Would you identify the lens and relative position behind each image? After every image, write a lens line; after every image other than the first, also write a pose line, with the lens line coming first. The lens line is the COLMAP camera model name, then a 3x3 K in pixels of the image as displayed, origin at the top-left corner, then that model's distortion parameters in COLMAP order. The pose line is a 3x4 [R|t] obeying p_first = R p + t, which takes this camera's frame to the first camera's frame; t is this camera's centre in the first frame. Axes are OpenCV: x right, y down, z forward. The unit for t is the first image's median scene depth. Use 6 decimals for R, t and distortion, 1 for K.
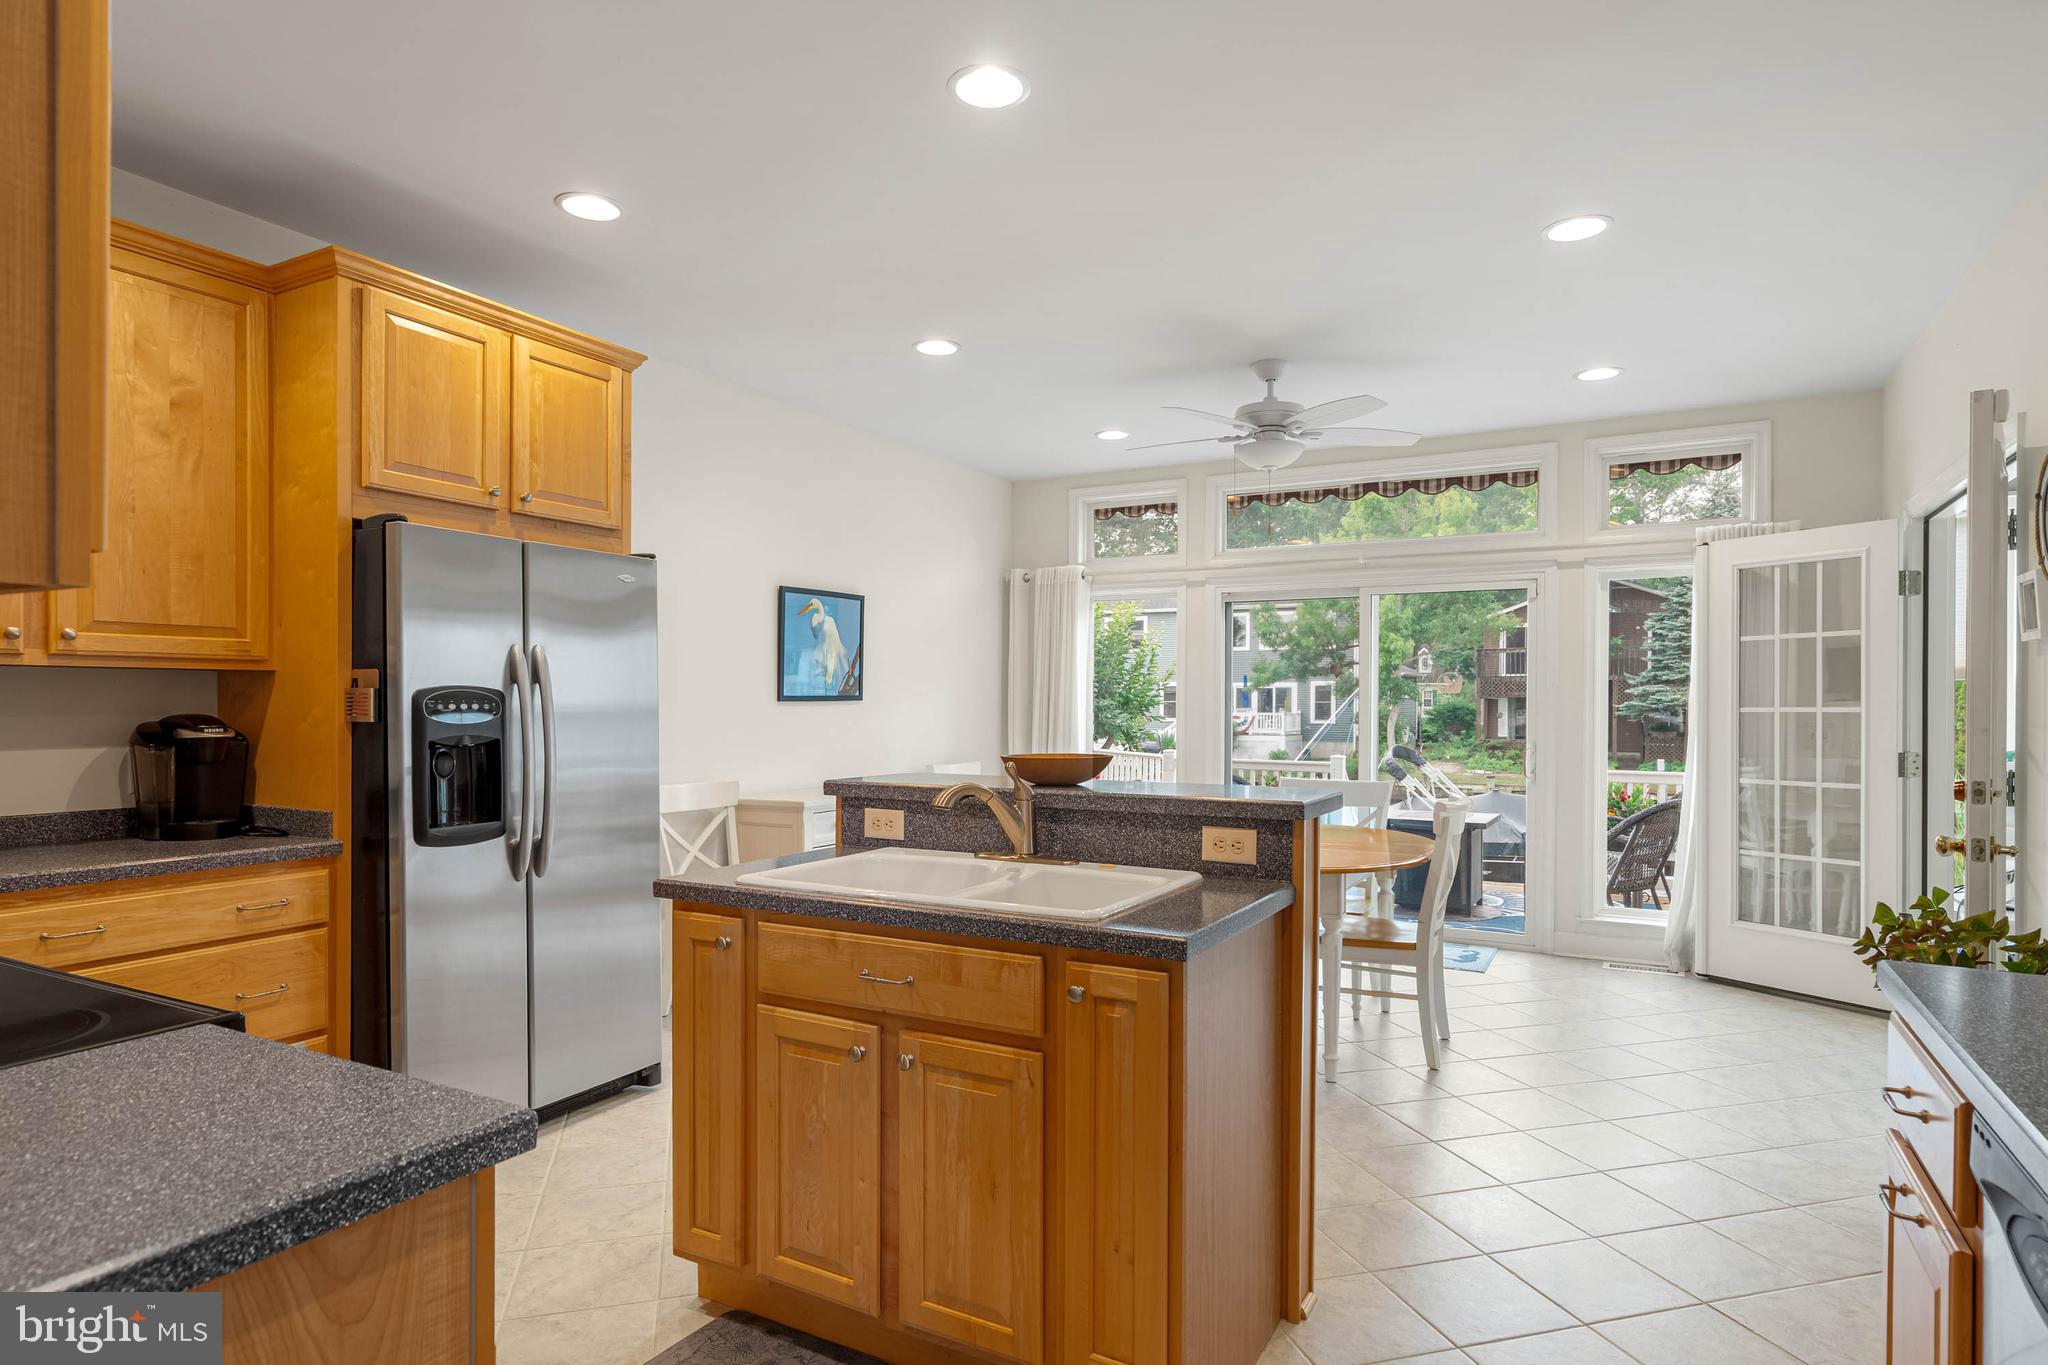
lens RADIAL K [[1125.1, 0, 1019.8], [0, 1125.1, 701.7], [0, 0, 1]] dist [0.002262, 0.003014]
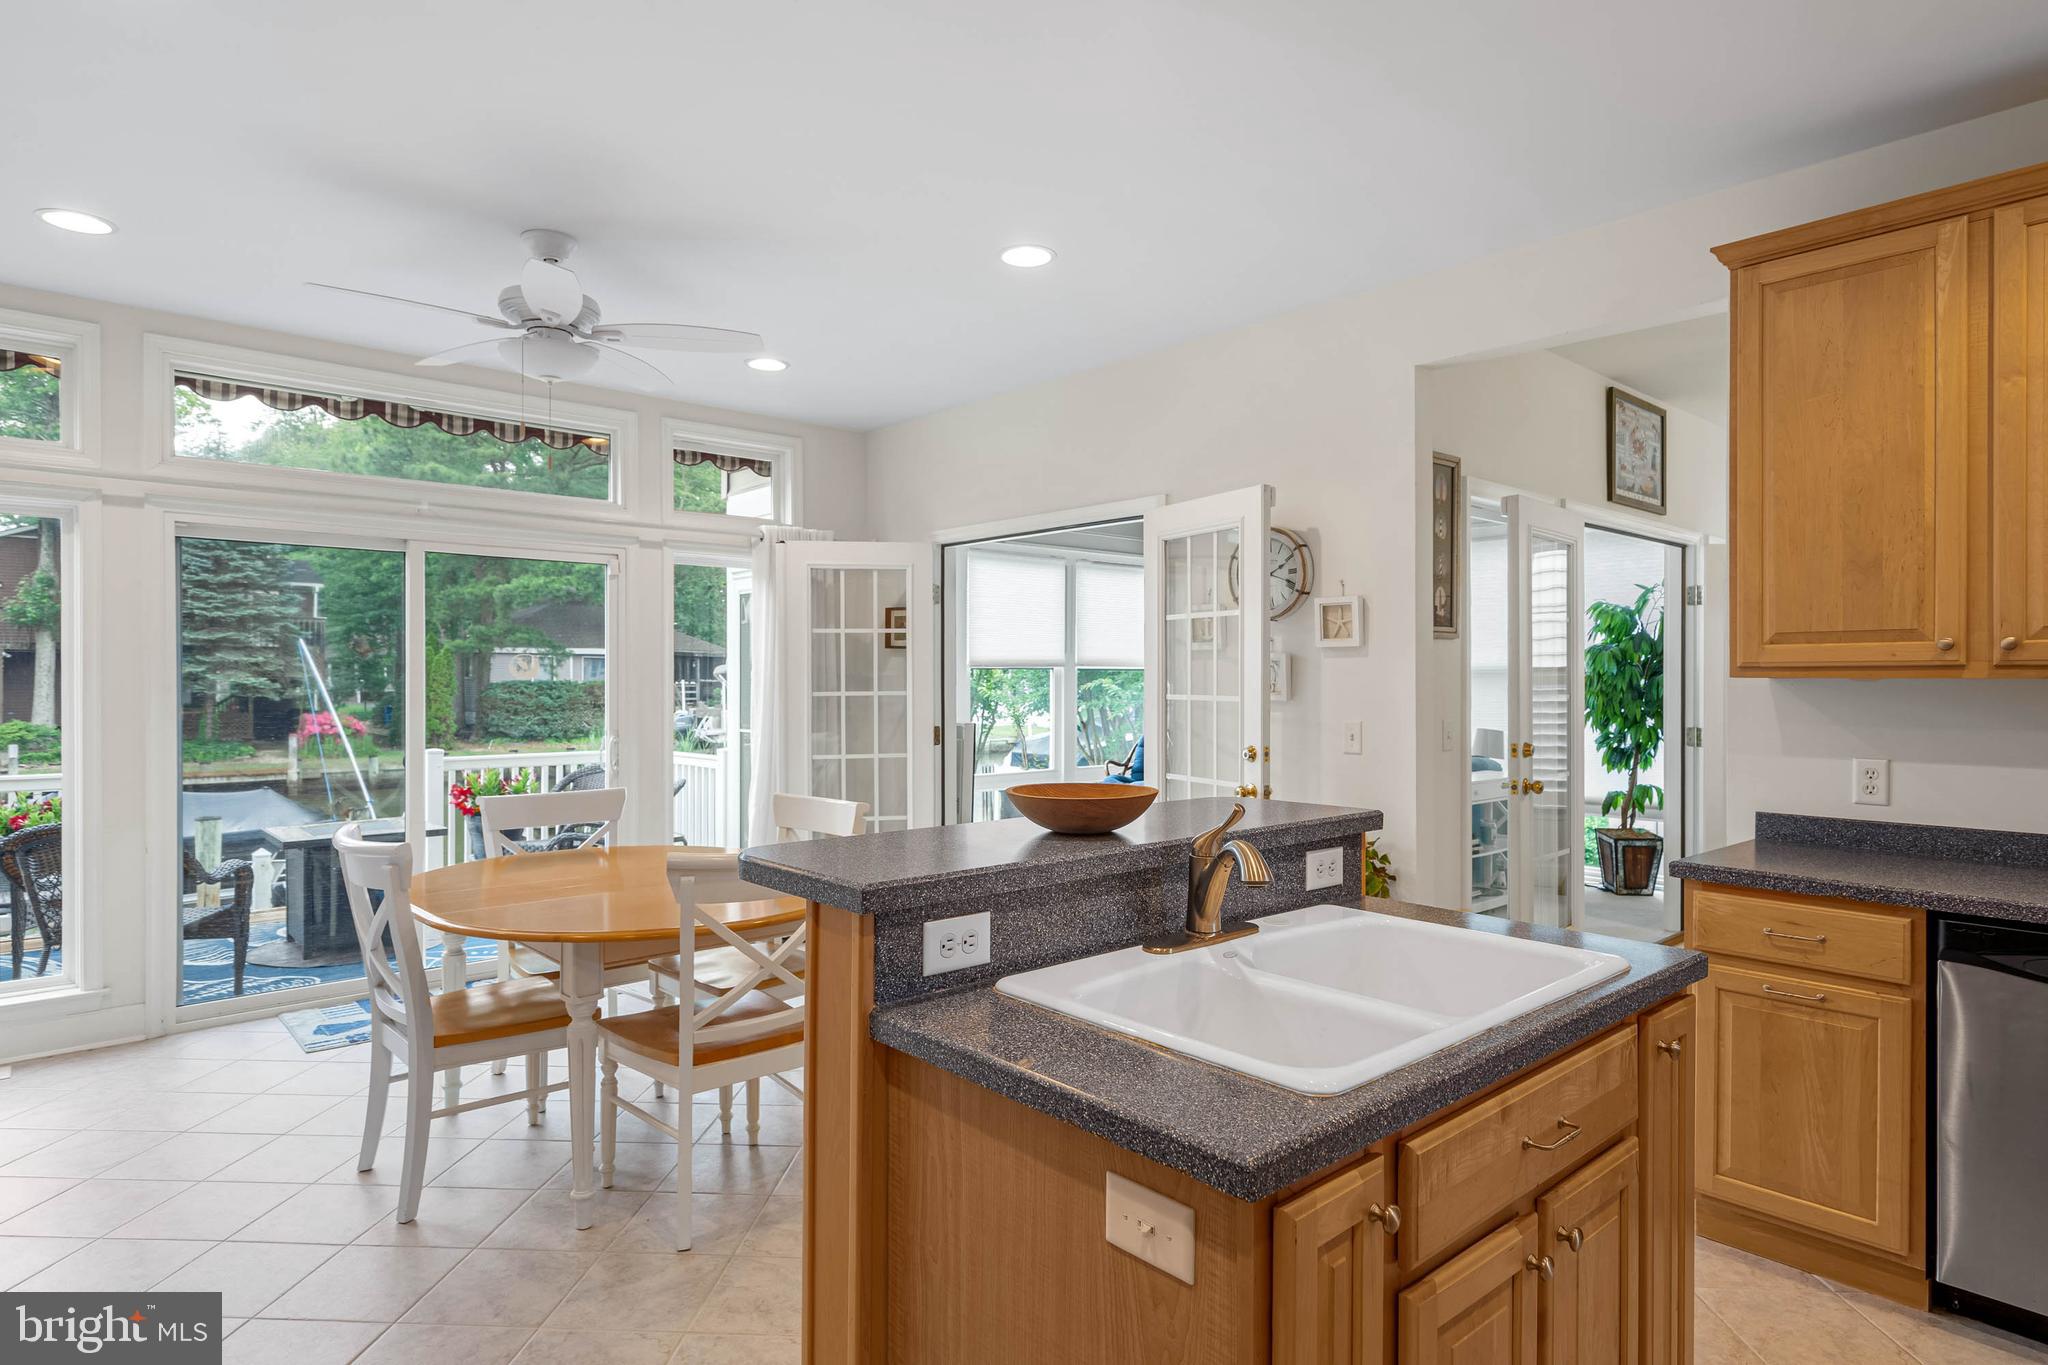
lens RADIAL K [[1125.1, 0, 1025.9], [0, 1125.1, 680.1], [0, 0, 1]] dist [0.002262, 0.003014]
pose [[0.328981, -0.005128, 0.944323, -0.342642], [-0.000884, 0.999983, 0.005738, -0.013278], [-0.944336, -0.002722, 0.328970, 0.424358]]
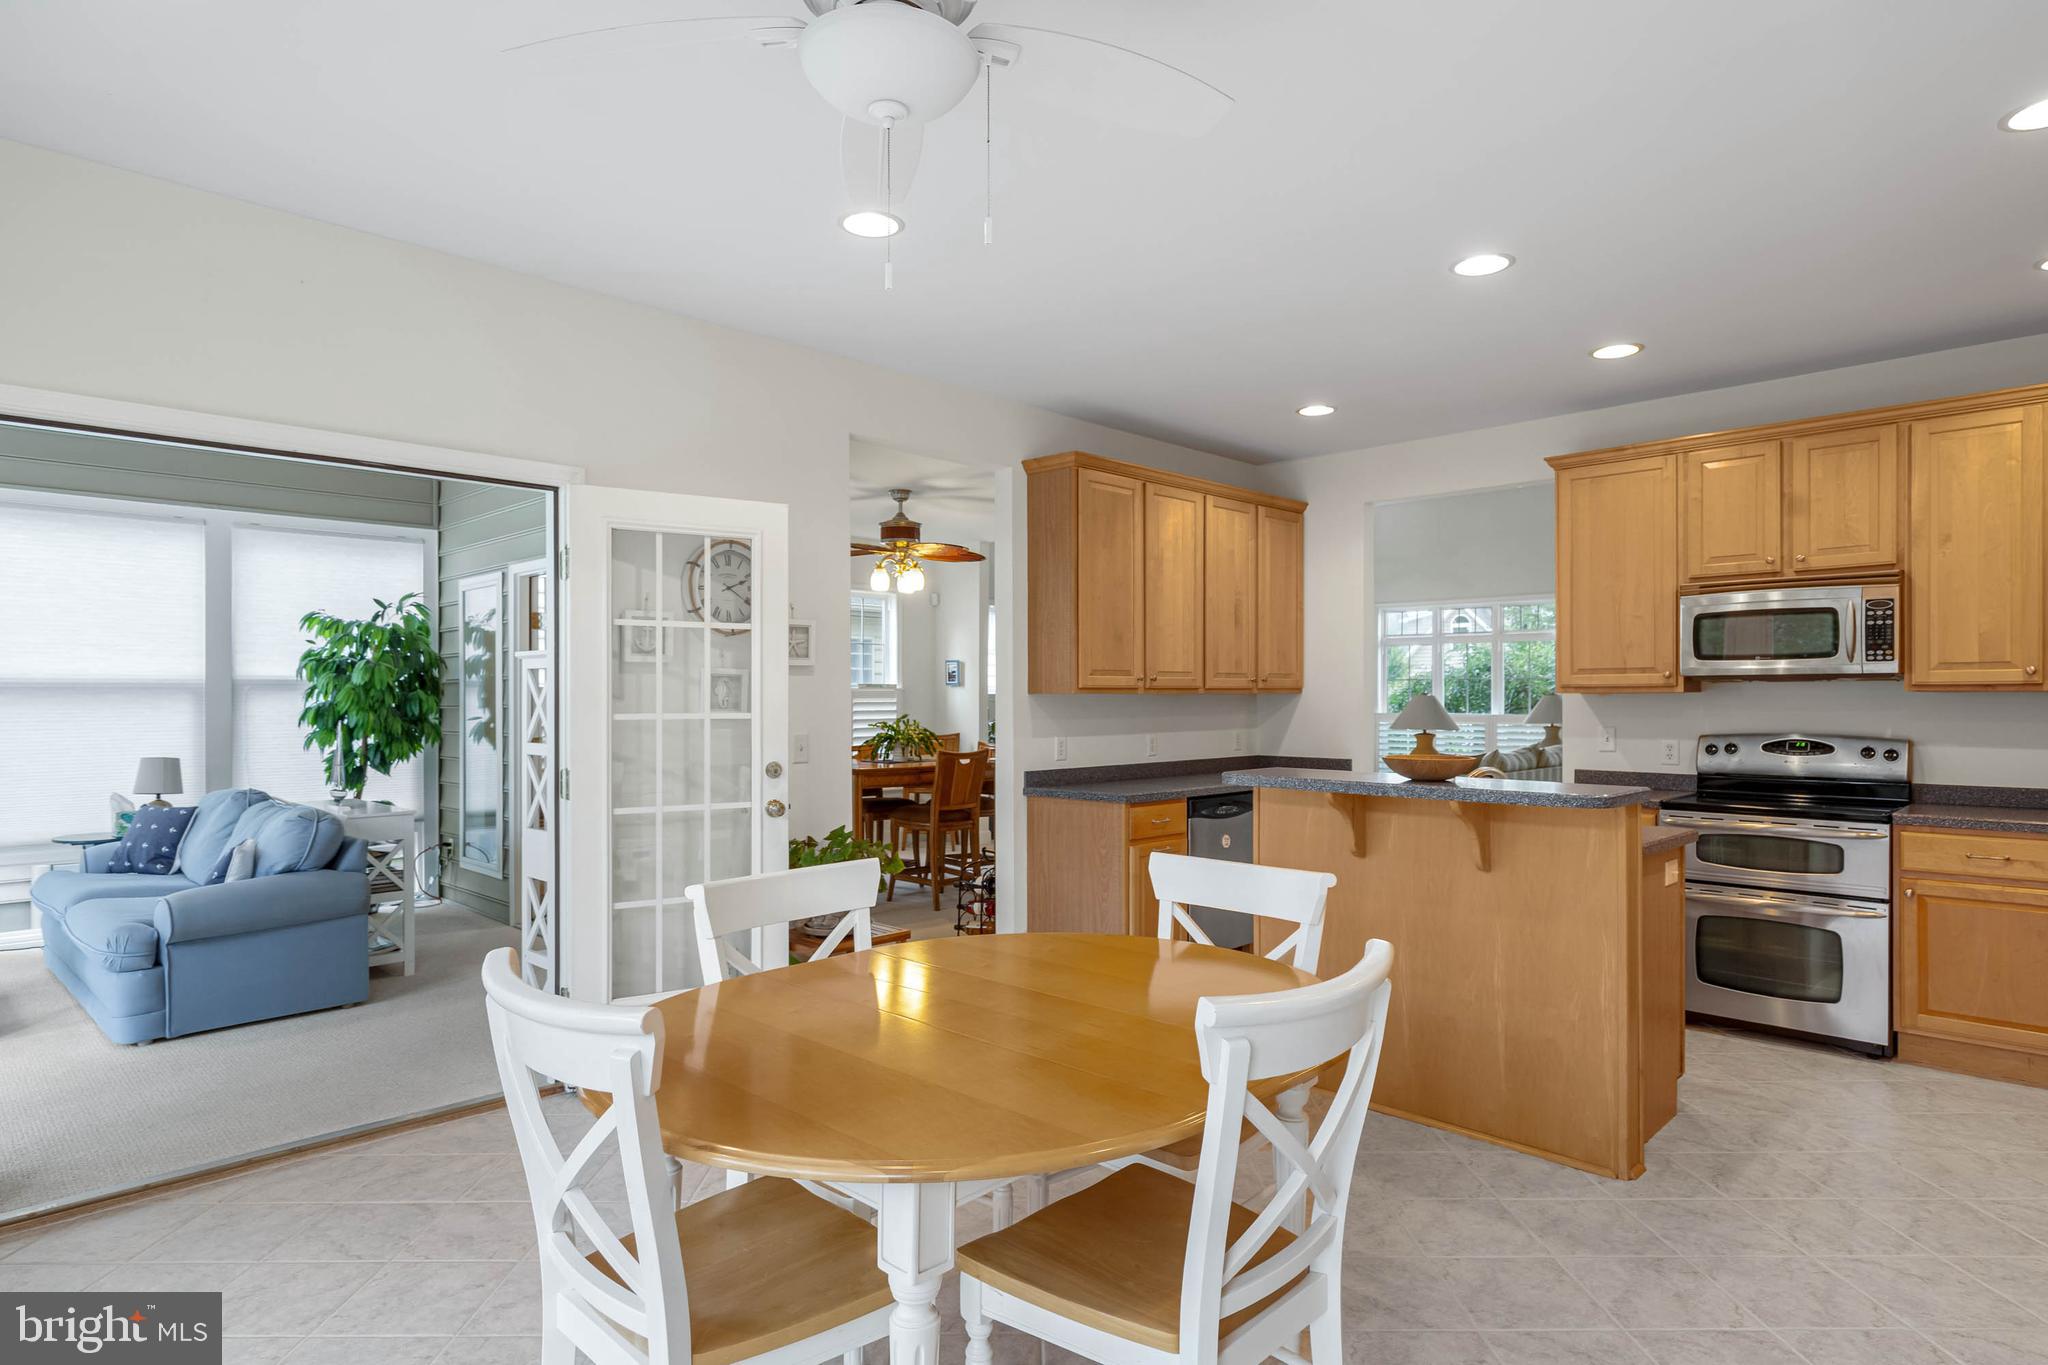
lens RADIAL K [[1125.1, 0, 1028.6], [0, 1125.1, 691.2], [0, 0, 1]] dist [0.002262, 0.003014]
pose [[-0.963402, -0.003327, 0.268039, 0.067194], [-0.004007, 0.999990, -0.001989, -0.011593], [-0.268029, -0.002991, -0.963406, 1.240314]]
